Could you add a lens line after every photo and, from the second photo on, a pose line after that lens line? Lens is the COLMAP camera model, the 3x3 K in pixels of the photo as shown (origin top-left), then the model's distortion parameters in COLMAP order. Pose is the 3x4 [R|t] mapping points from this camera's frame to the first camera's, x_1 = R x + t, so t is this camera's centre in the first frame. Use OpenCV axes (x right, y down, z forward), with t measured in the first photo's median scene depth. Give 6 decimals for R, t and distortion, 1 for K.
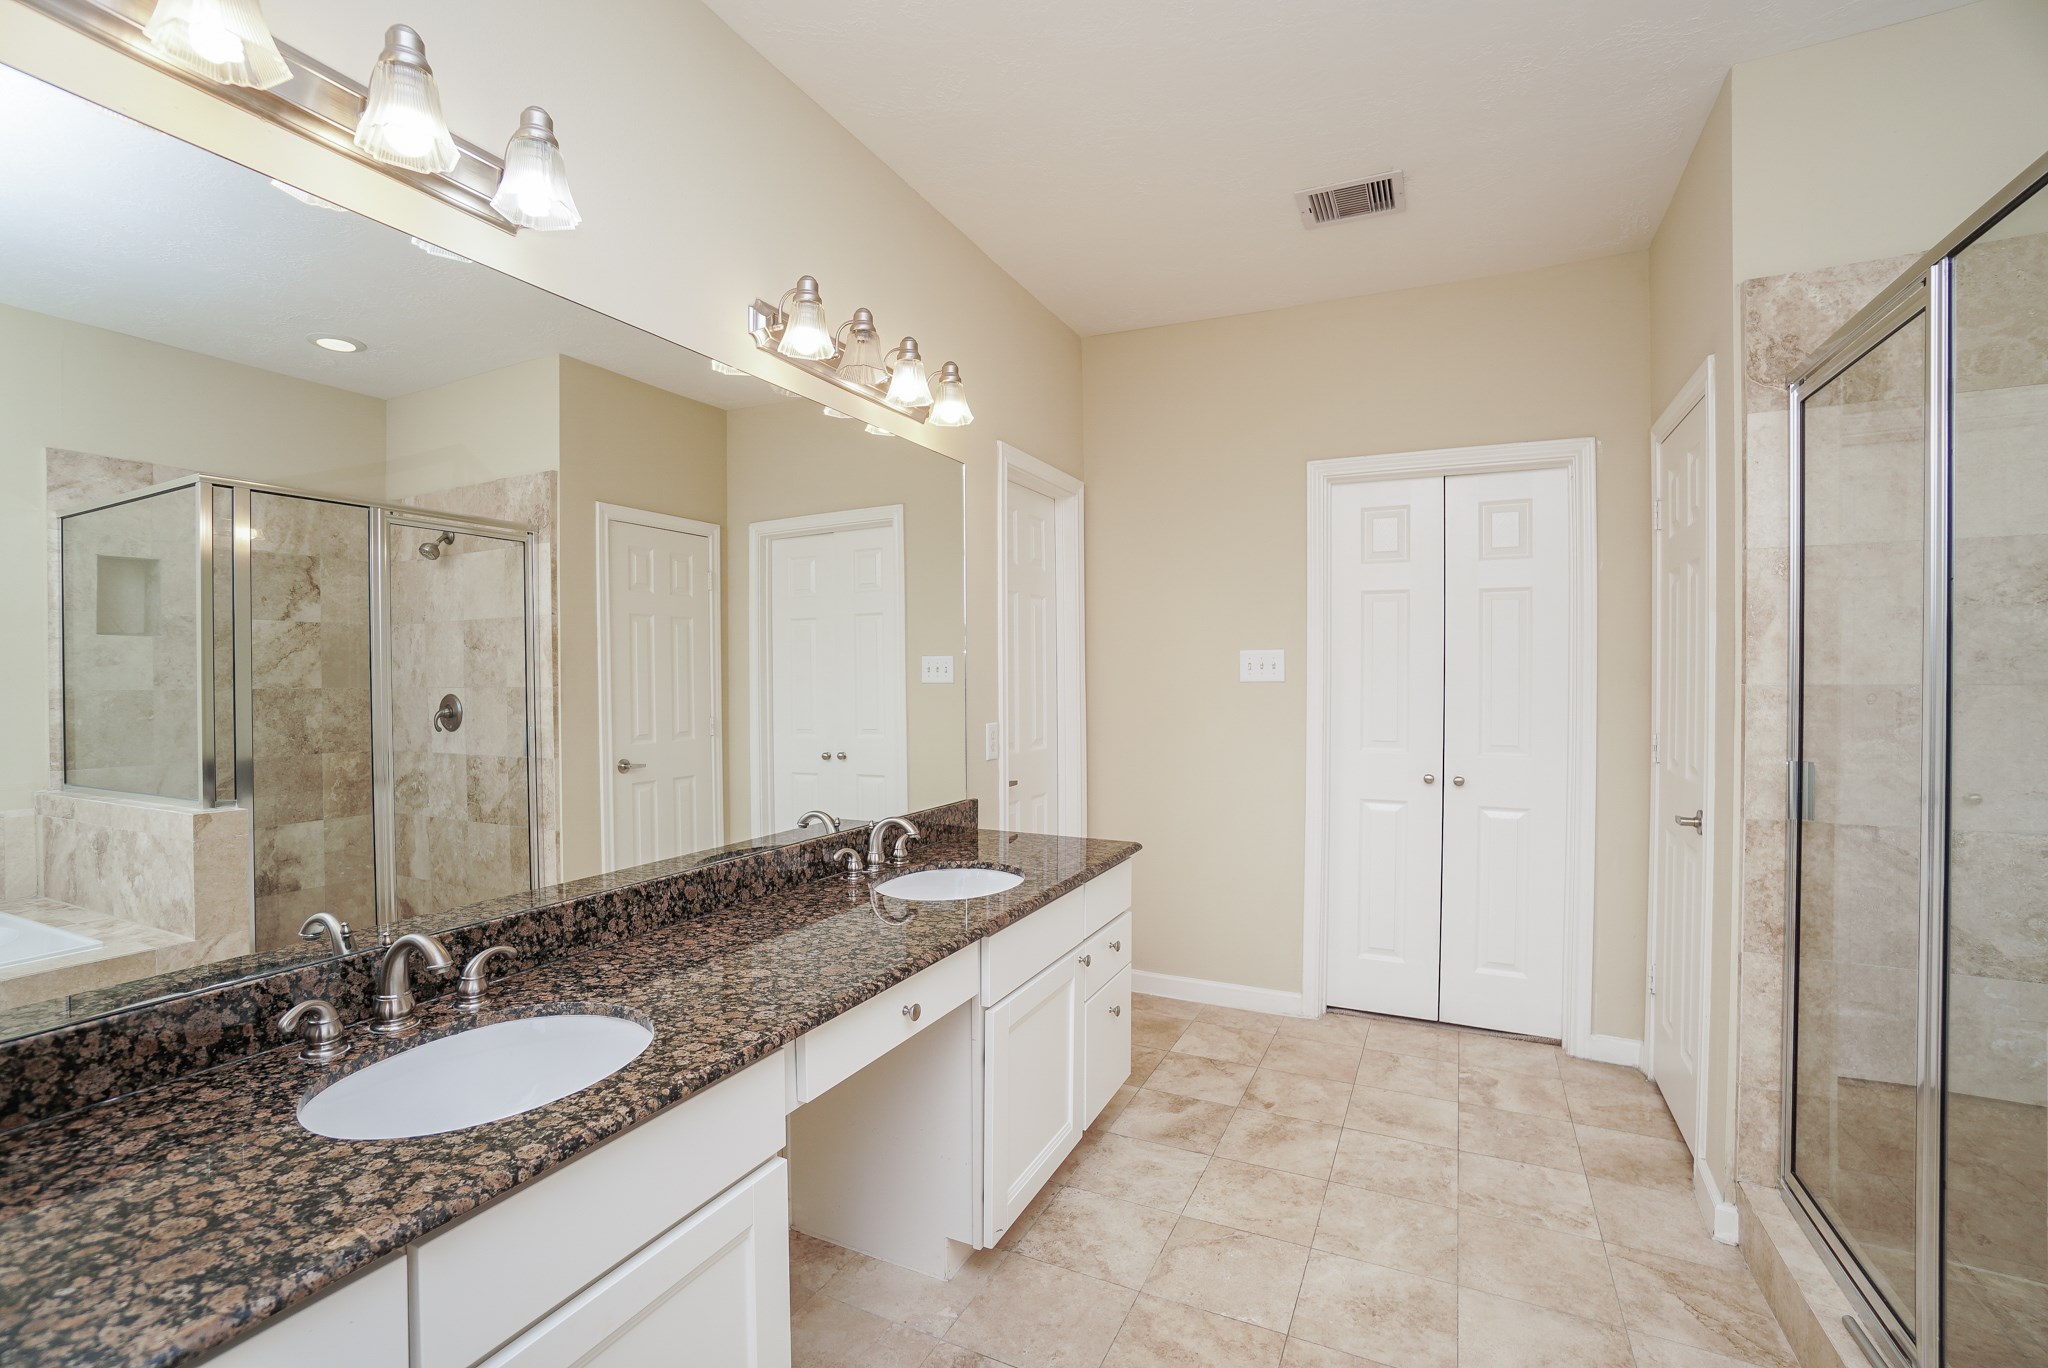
lens RADIAL K [[914.7, 0, 1015.6], [0, 914.7, 686.0], [0, 0, 1]] dist [-0.044649, 0.012047]
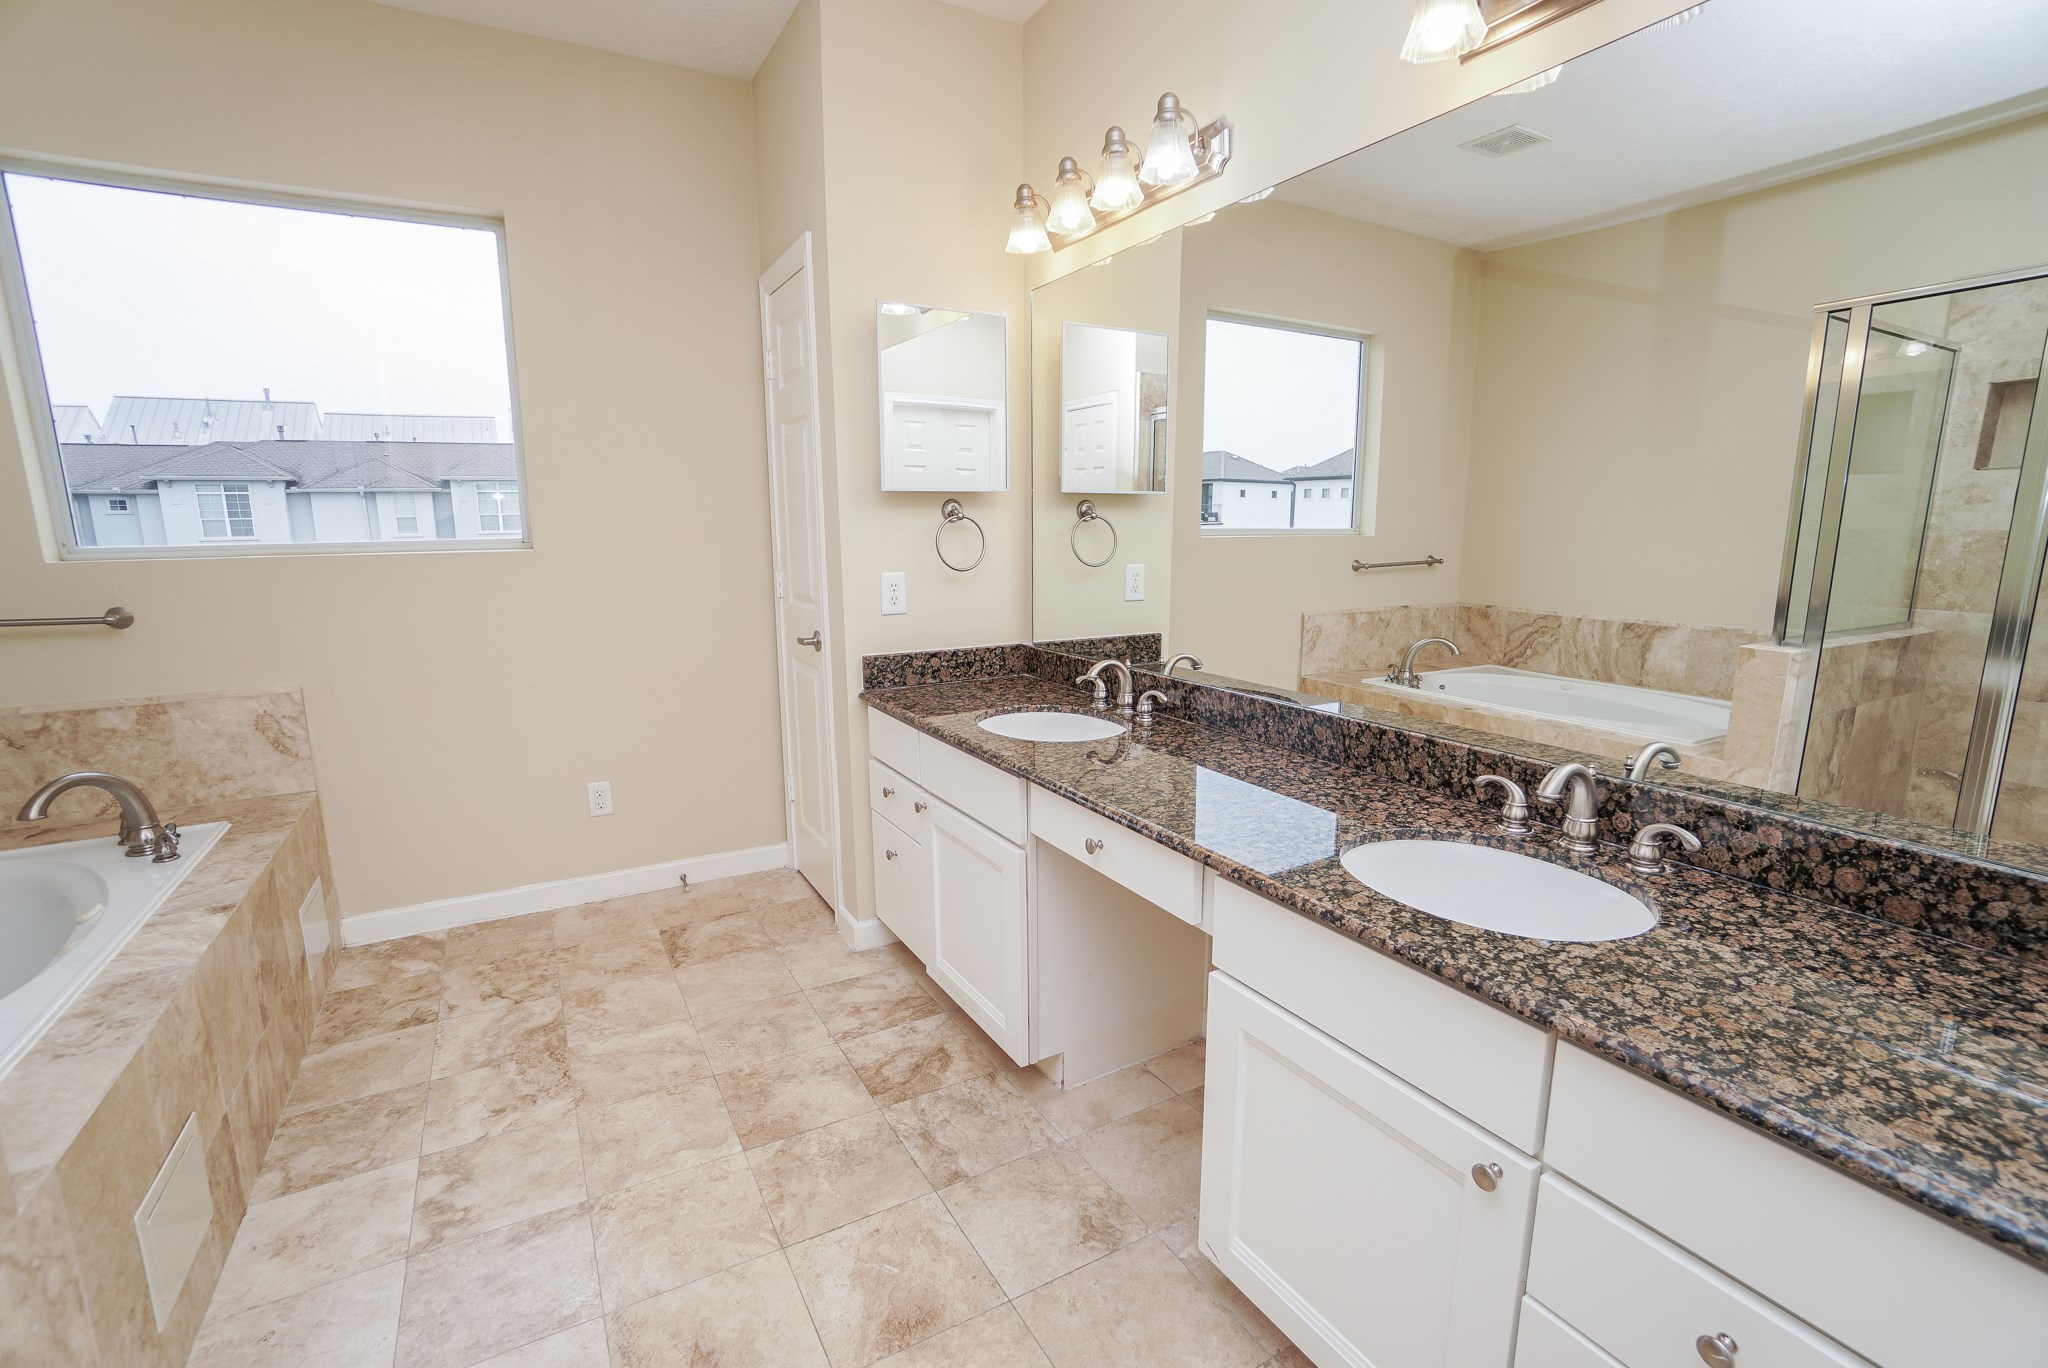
lens RADIAL K [[914.7, 0, 1018.4], [0, 914.7, 695.4], [0, 0, 1]] dist [-0.044649, 0.012047]
pose [[-0.572115, 0.158946, -0.804625, 0.603014], [0.000735, 0.981141, 0.193292, -0.008260], [0.820173, 0.109994, -0.561442, 1.212895]]
